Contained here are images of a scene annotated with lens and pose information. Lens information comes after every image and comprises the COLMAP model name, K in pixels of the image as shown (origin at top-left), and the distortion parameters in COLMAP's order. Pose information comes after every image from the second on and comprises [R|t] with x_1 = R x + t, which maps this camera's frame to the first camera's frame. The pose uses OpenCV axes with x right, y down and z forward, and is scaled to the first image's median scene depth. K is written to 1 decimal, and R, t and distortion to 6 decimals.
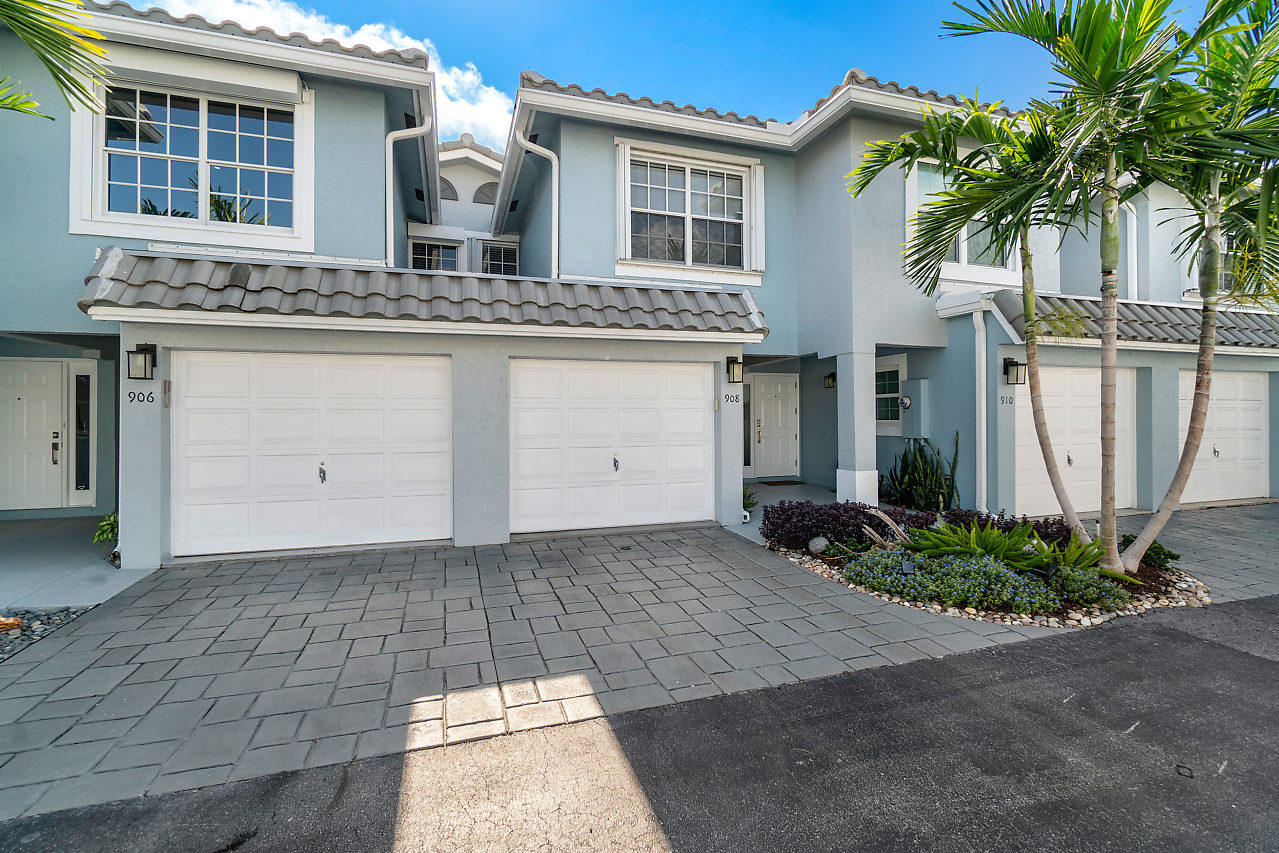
lens RADIAL K [[556.7, 0, 616.2], [0, 556.7, 433.7], [0, 0, 1]] dist [-0.010015, 0.003706]
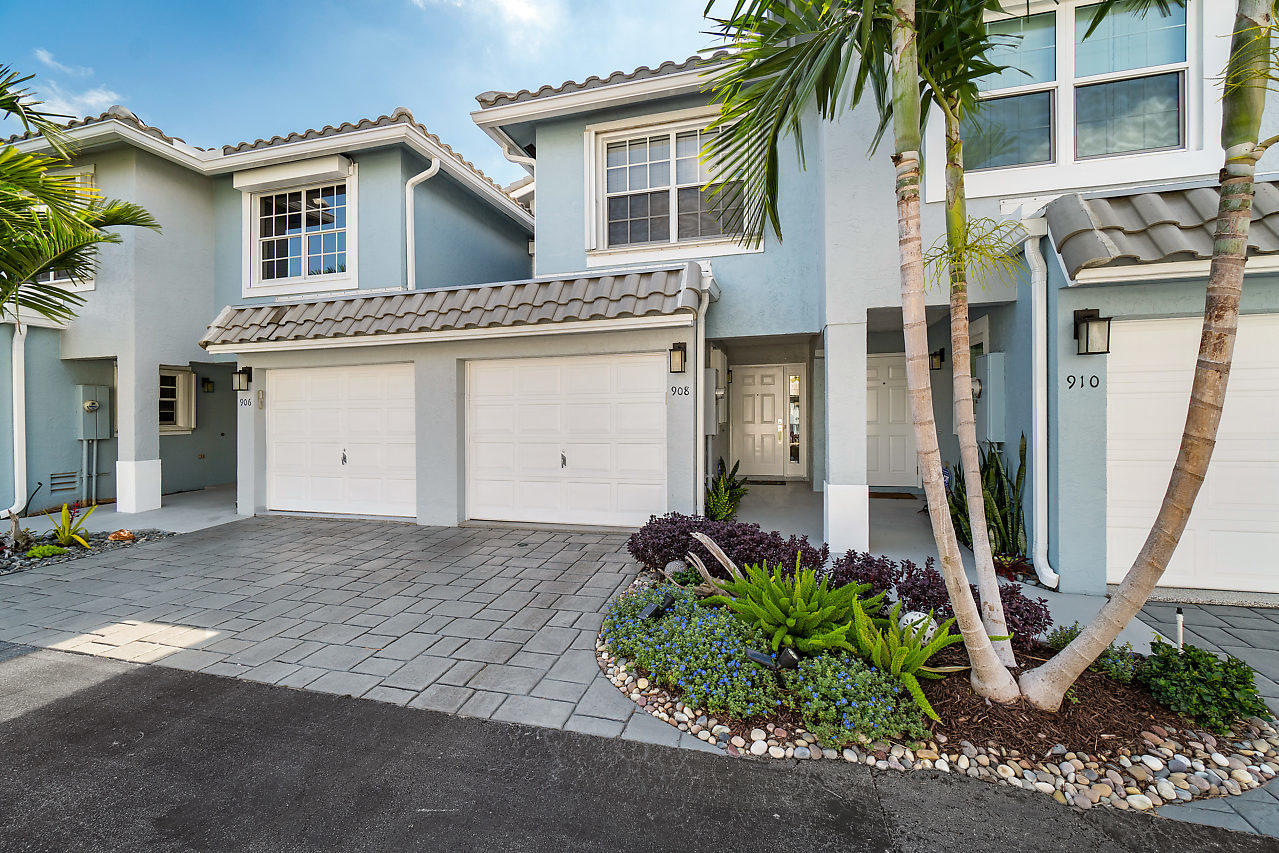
lens RADIAL K [[556.7, 0, 635.9], [0, 556.7, 426.4], [0, 0, 1]] dist [-0.010015, 0.003706]
pose [[0.831398, 0.010187, -0.555585, 0.738165], [-0.006908, 0.999944, 0.007996, -0.016382], [0.555635, -0.002810, 0.831422, 0.279705]]
